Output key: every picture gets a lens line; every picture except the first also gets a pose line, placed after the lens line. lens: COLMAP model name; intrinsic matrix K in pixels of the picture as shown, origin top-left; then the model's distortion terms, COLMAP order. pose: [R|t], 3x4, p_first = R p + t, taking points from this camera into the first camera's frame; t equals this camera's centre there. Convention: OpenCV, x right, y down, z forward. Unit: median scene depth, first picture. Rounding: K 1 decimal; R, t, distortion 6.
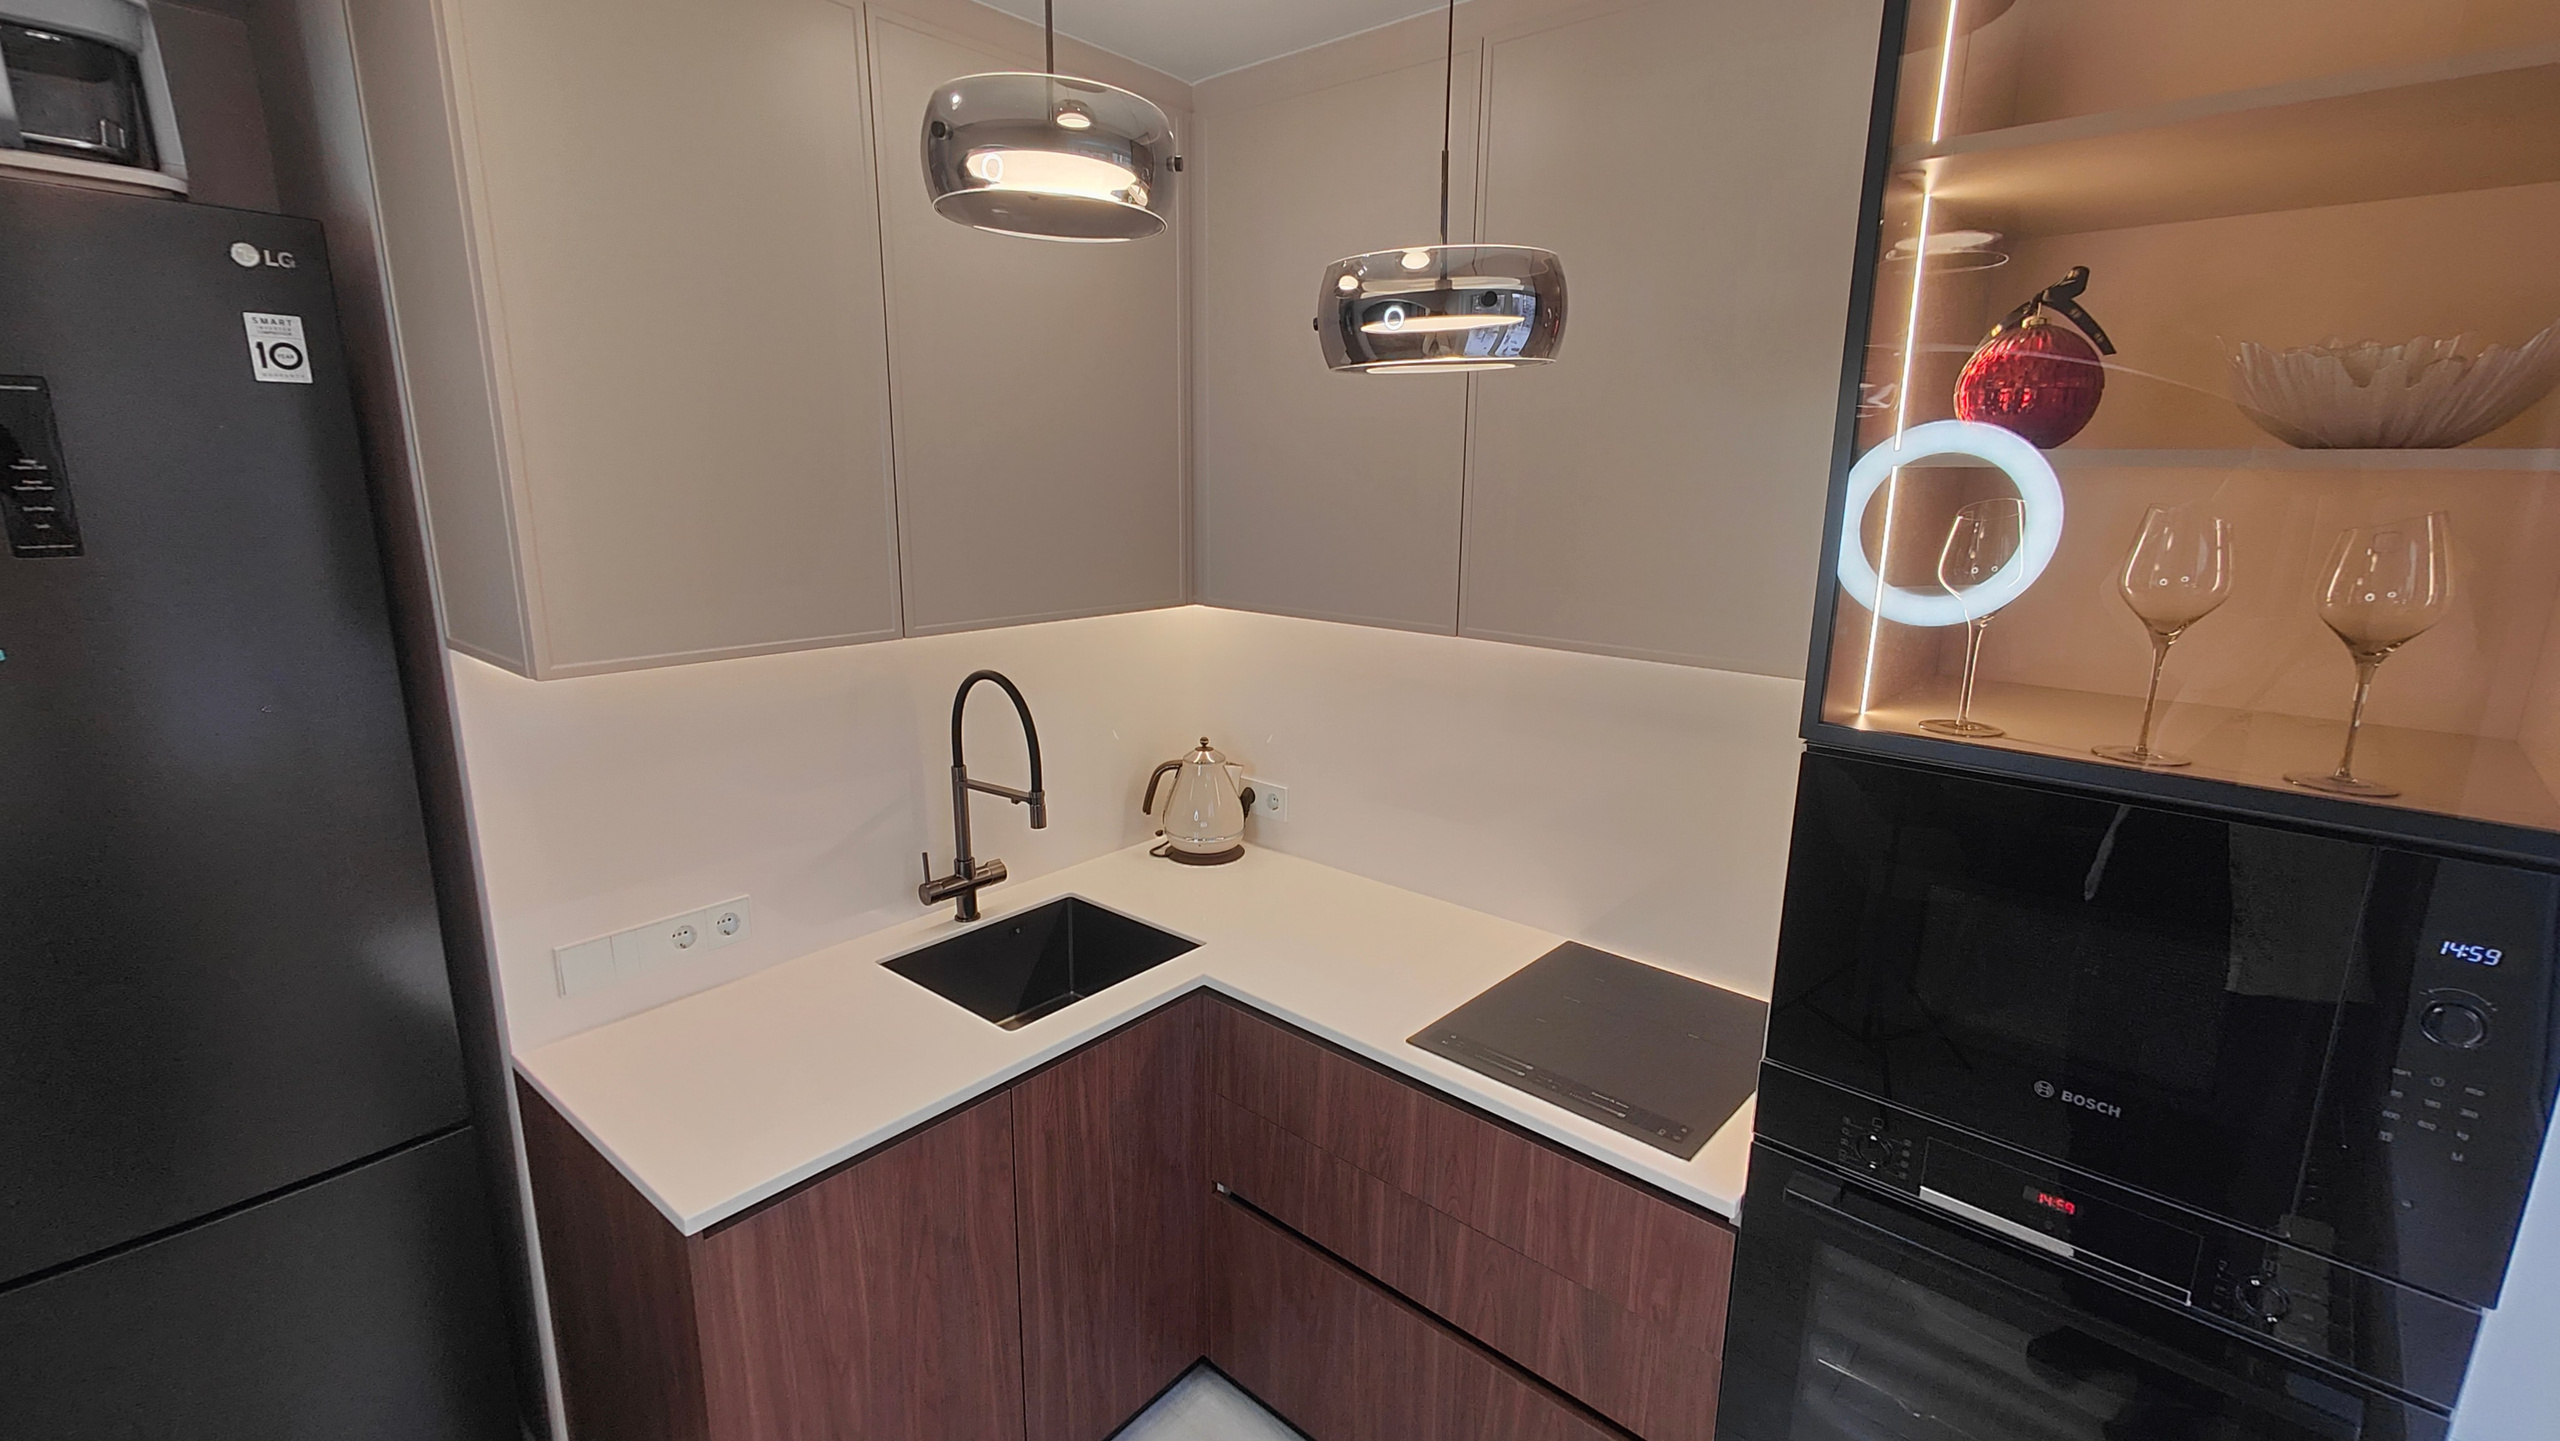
lens RADIAL K [[1105.0, 0, 1329.7], [0, 1105.0, 712.2], [0, 0, 1]] dist [0.013013, -0.005270]
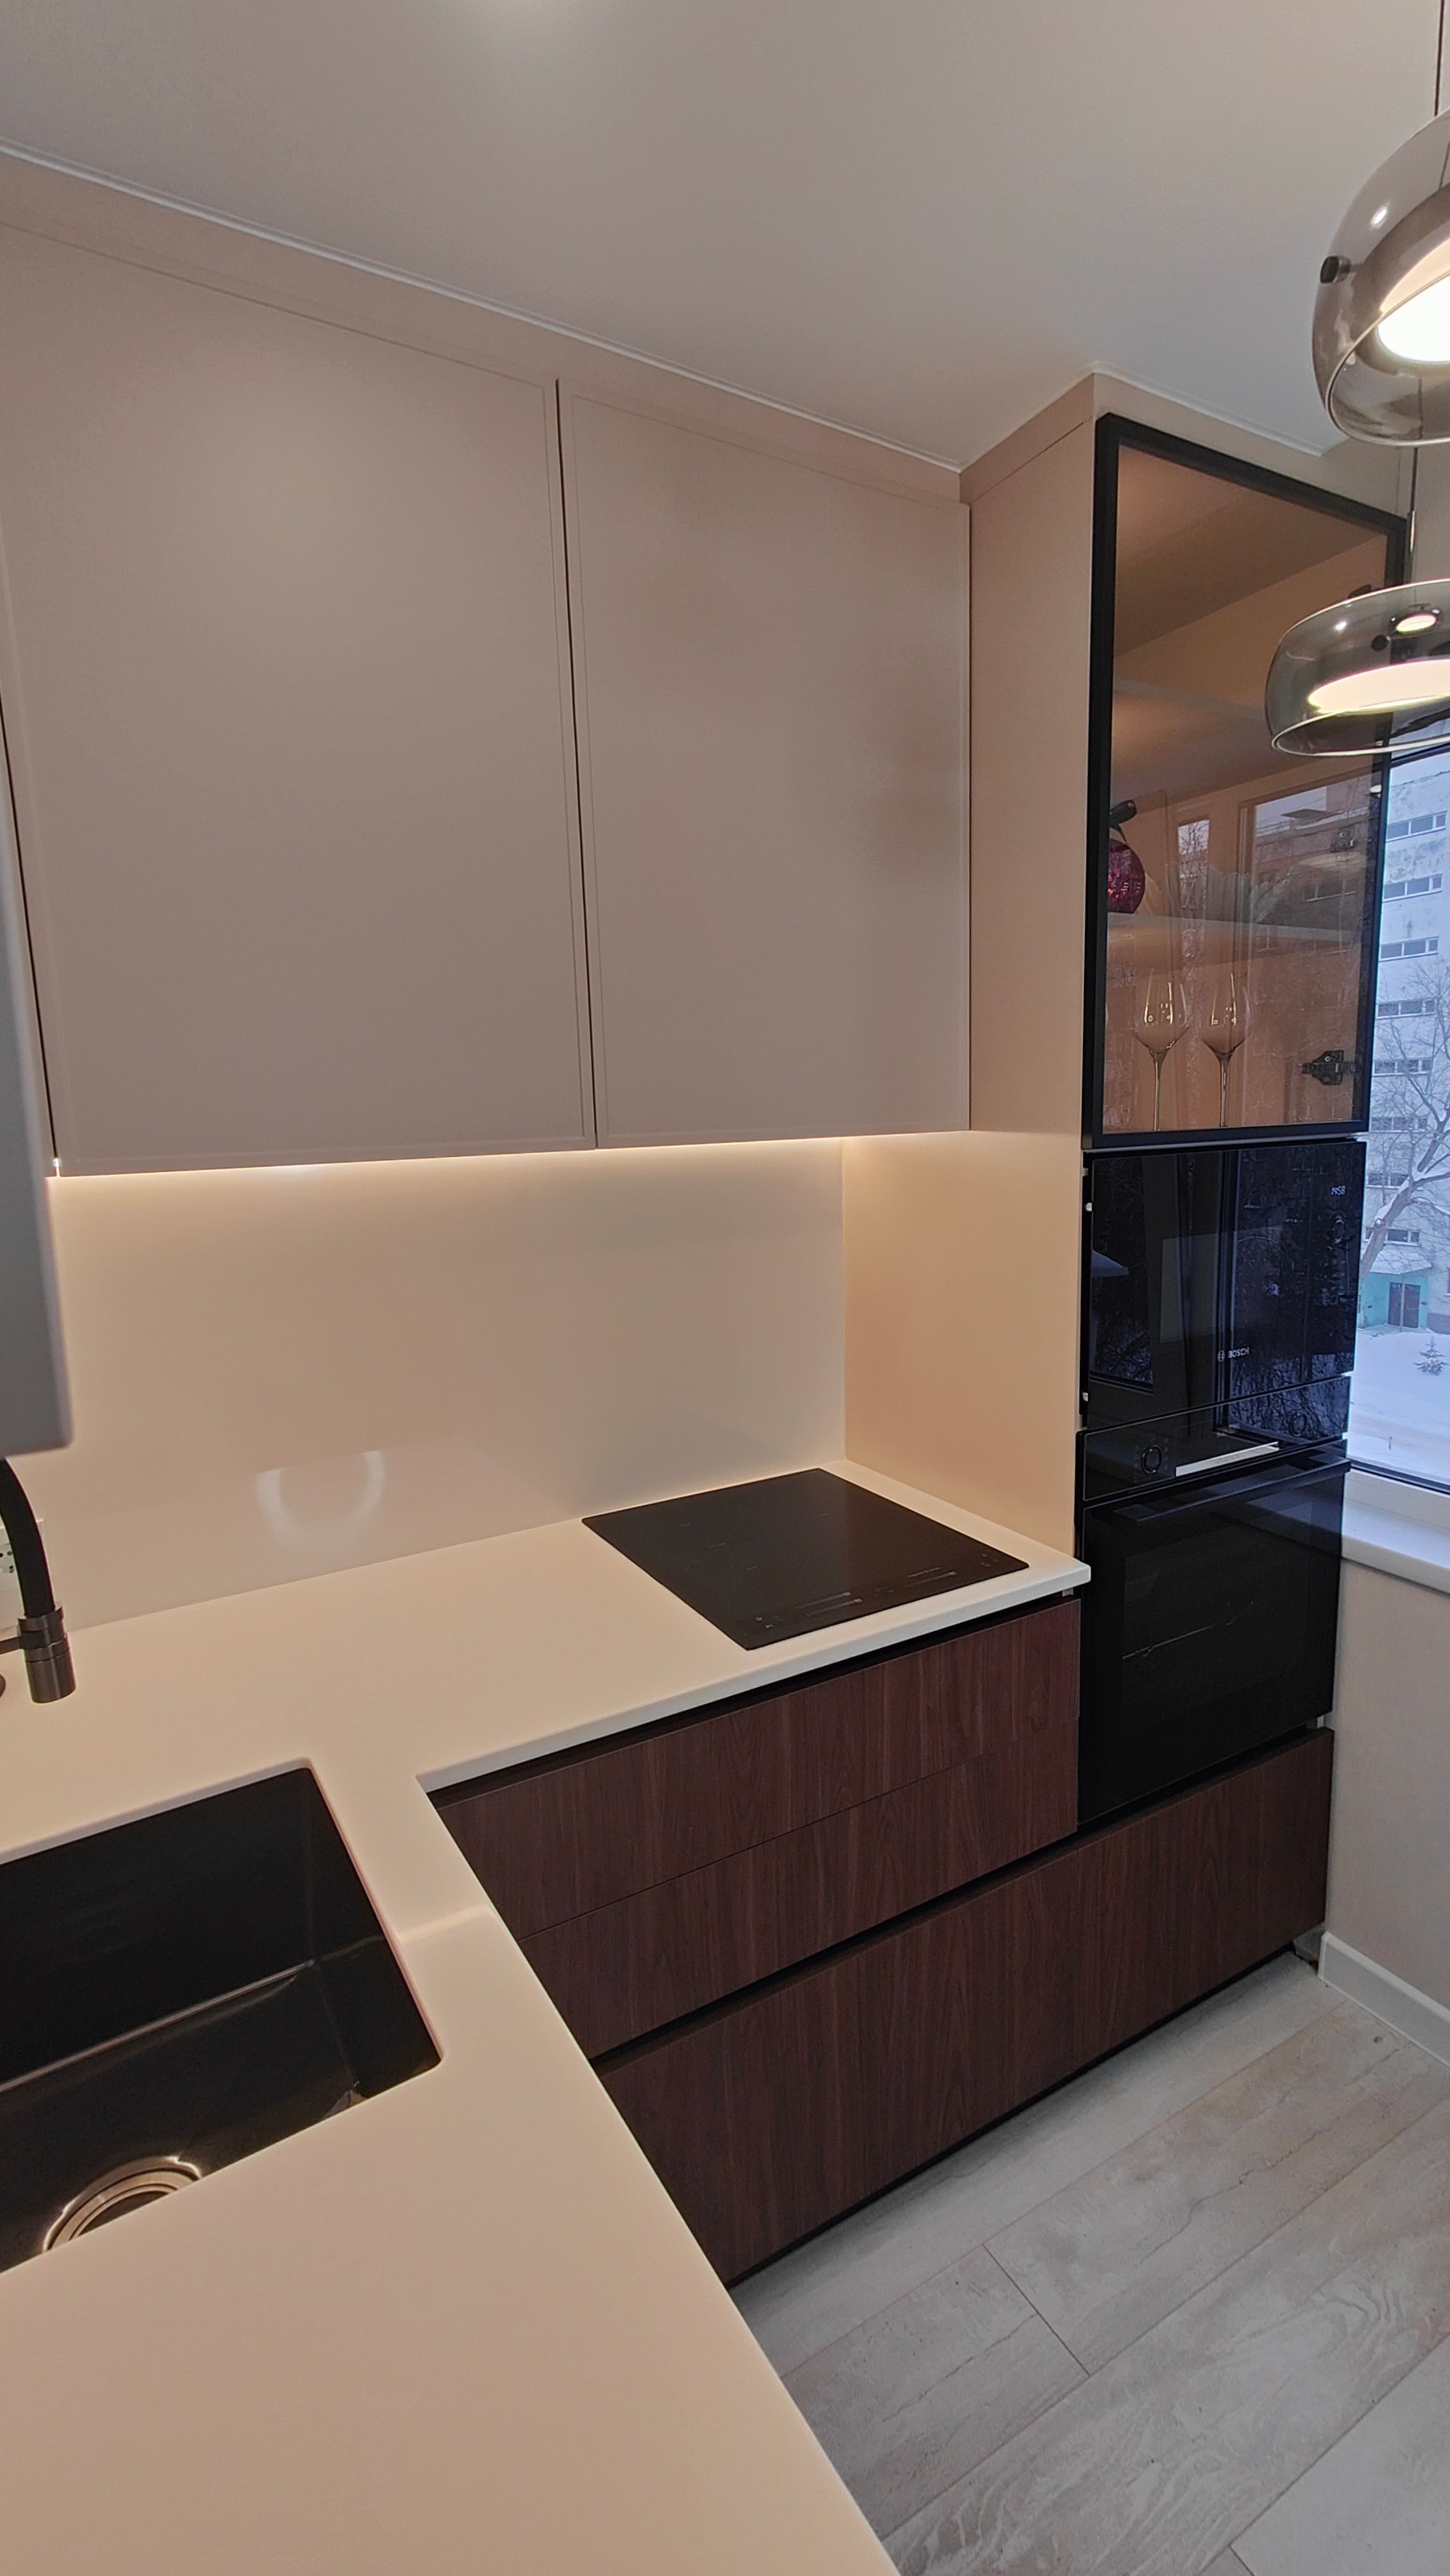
lens RADIAL K [[1112.1, 0, 715.8], [0, 1112.1, 1271.6], [0, 0, 1]] dist [0.013013, -0.005270]
pose [[0.351024, -0.162186, 0.922214, -0.638989], [0.231524, 0.969338, 0.082348, -0.031017], [-0.907292, 0.184609, 0.377811, 0.702247]]
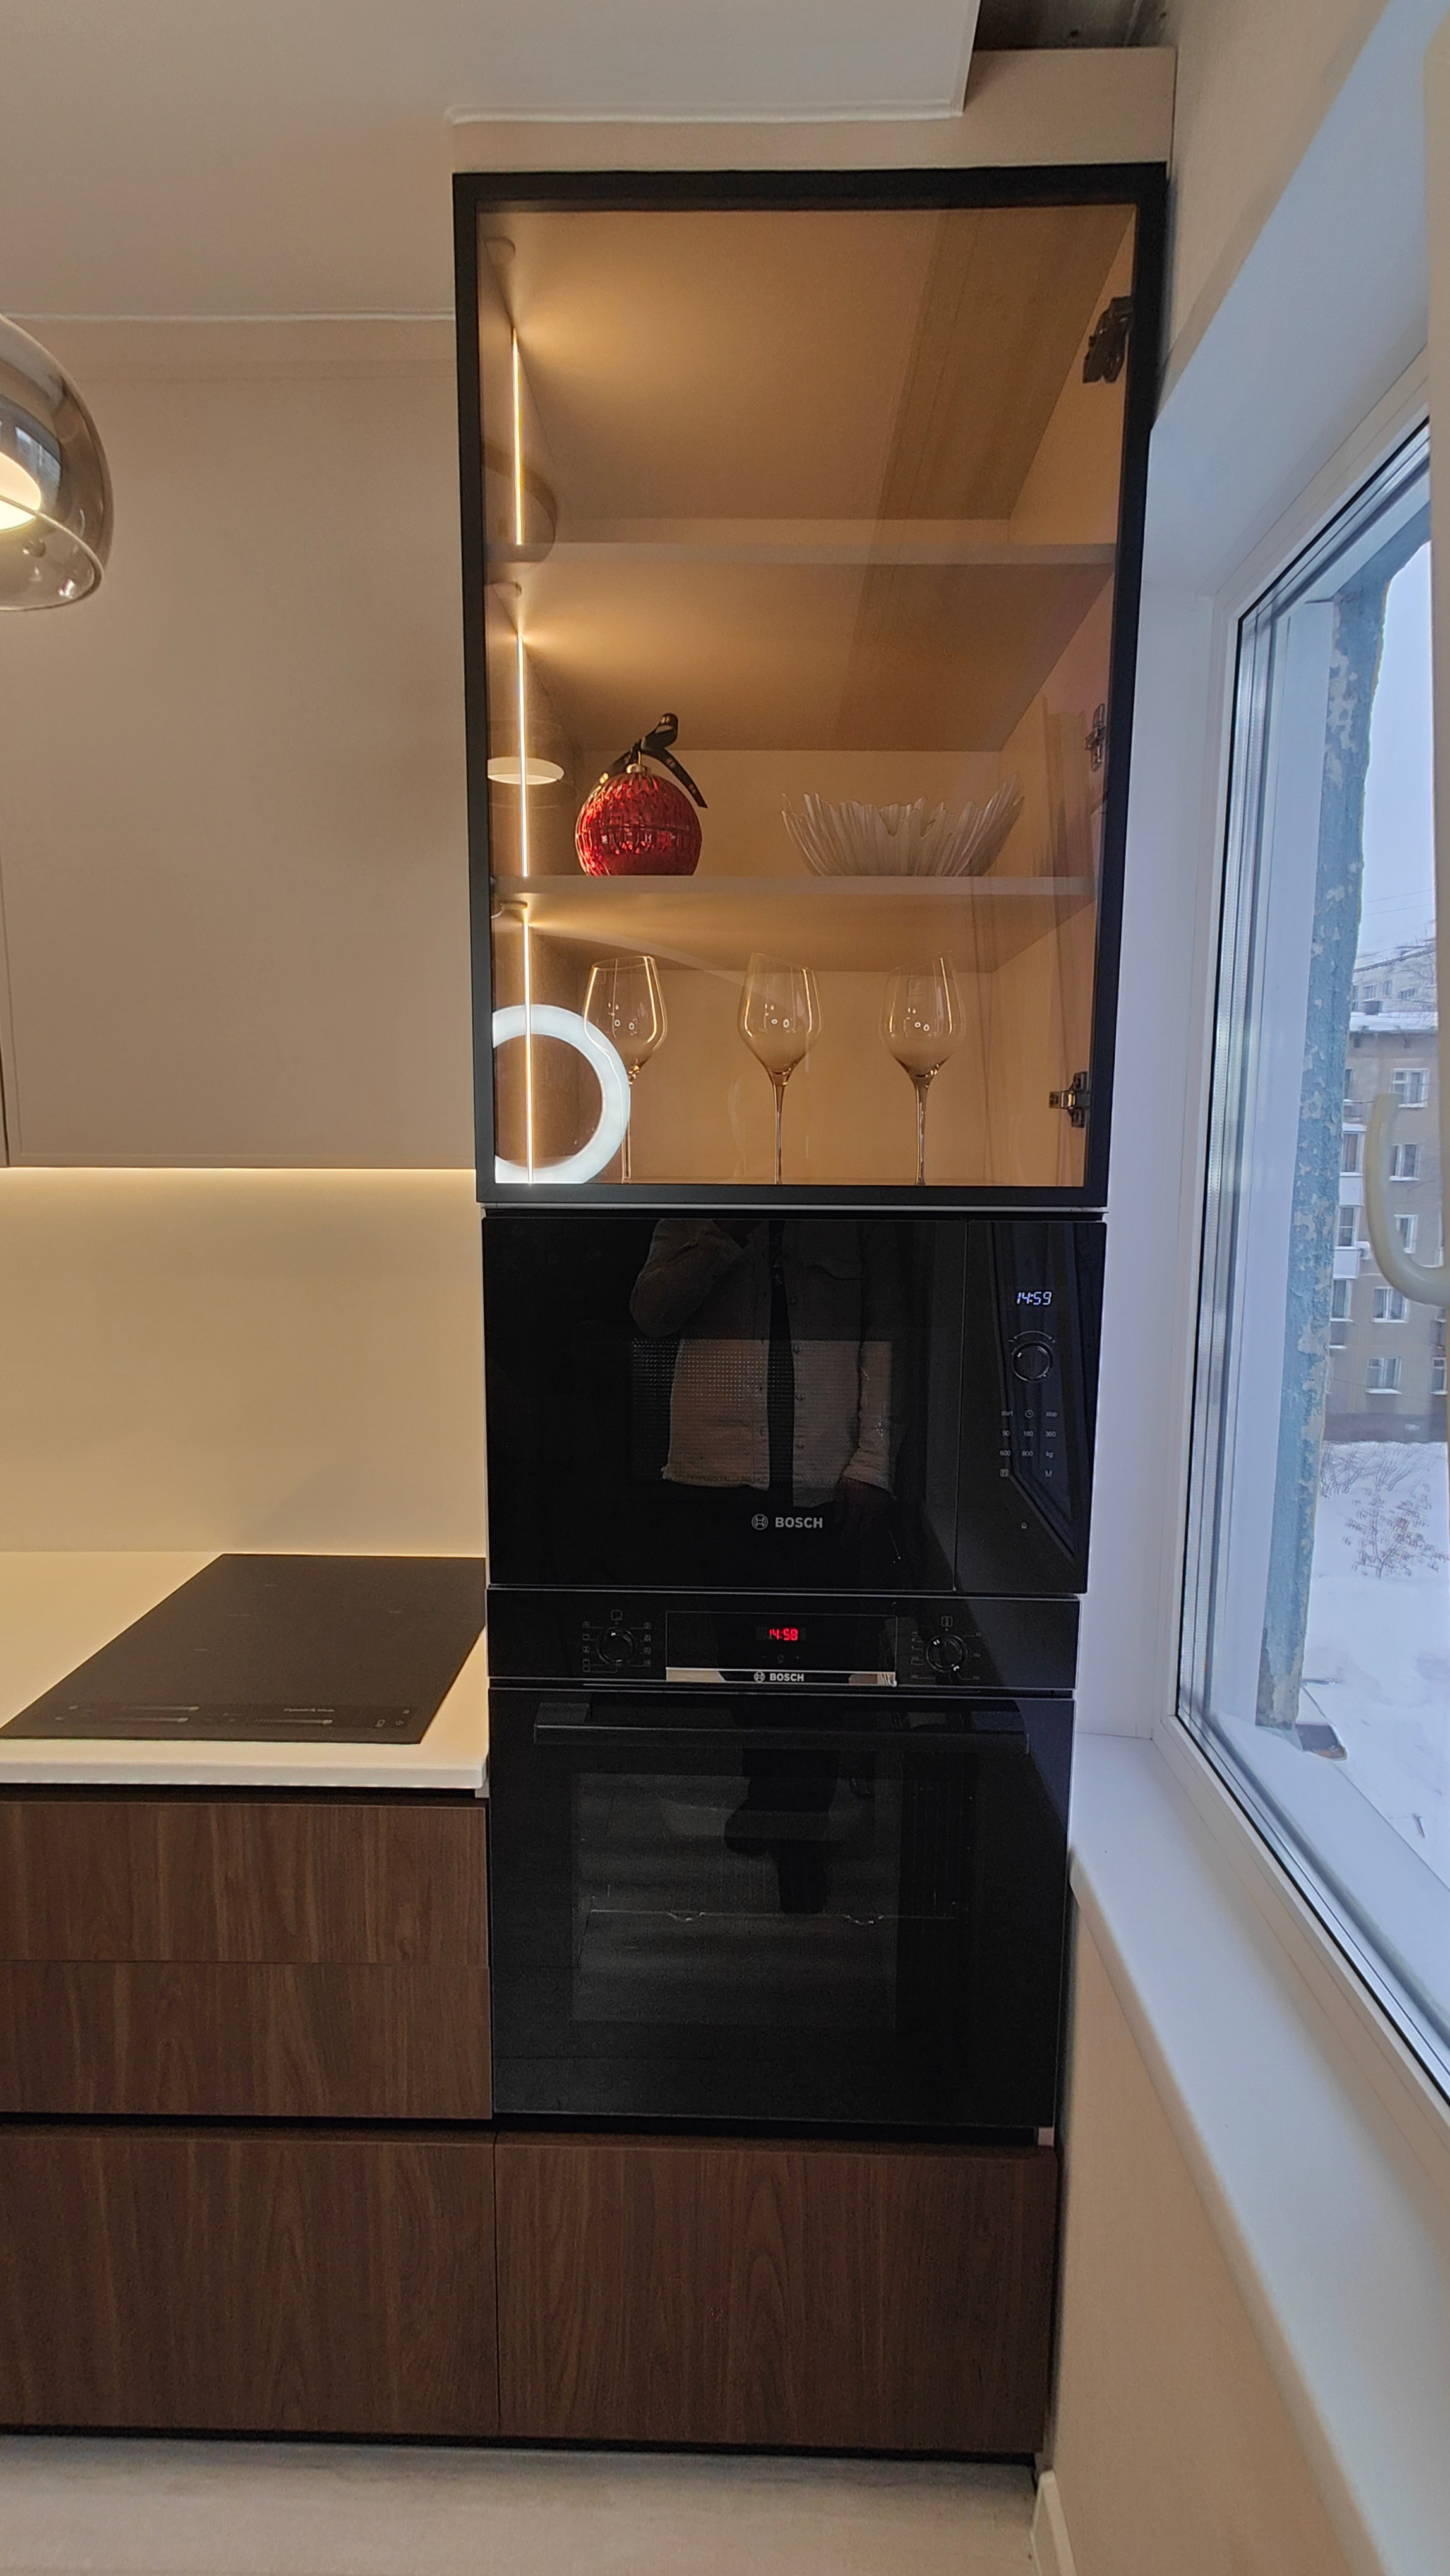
lens RADIAL K [[1112.1, 0, 711.3], [0, 1112.1, 1269.3], [0, 0, 1]] dist [0.013013, -0.005270]
pose [[0.779169, -0.094484, 0.619652, 0.012845], [0.142753, 0.989344, -0.028648, 0.095326], [-0.610342, 0.110779, 0.784353, 0.154816]]
